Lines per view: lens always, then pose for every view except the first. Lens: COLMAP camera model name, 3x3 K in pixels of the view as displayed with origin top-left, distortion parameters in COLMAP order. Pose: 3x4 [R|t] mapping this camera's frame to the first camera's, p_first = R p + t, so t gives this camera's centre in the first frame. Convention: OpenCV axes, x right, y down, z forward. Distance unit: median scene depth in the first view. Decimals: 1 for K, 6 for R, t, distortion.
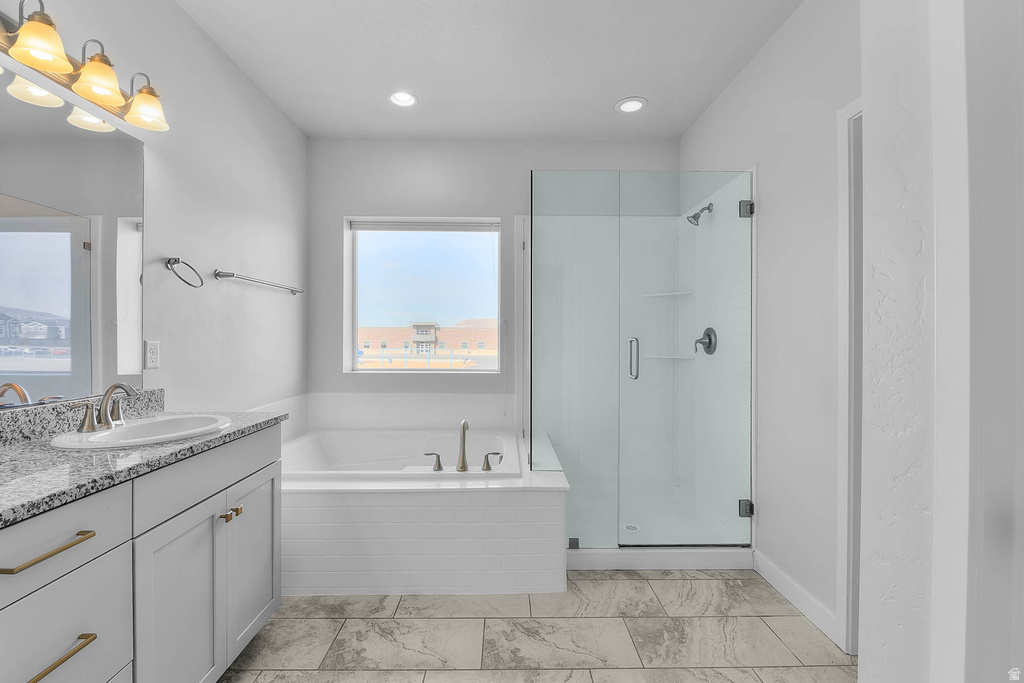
lens RADIAL K [[448.5, 0, 511.0], [0, 448.5, 340.3], [0, 0, 1]] dist [-0.001450, 0.000187]
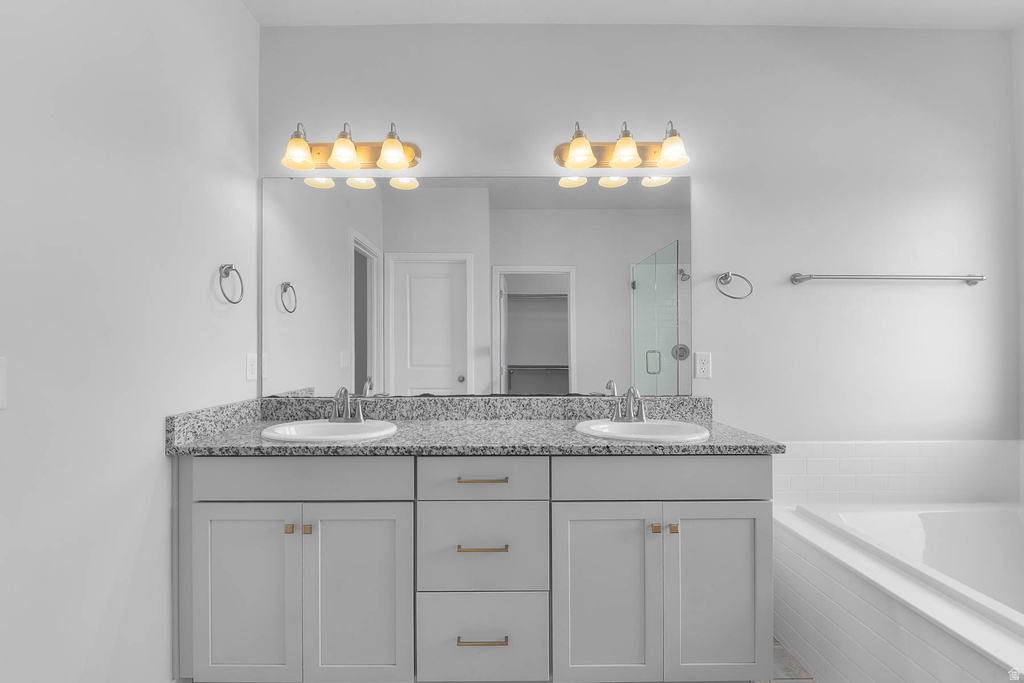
lens RADIAL K [[448.5, 0, 510.1], [0, 448.5, 346.2], [0, 0, 1]] dist [-0.001450, 0.000187]
pose [[-0.001380, -0.009886, -0.999950, 0.373076], [-0.004995, 0.999939, -0.009879, -0.002346], [0.999987, 0.004981, -0.001429, 0.670205]]
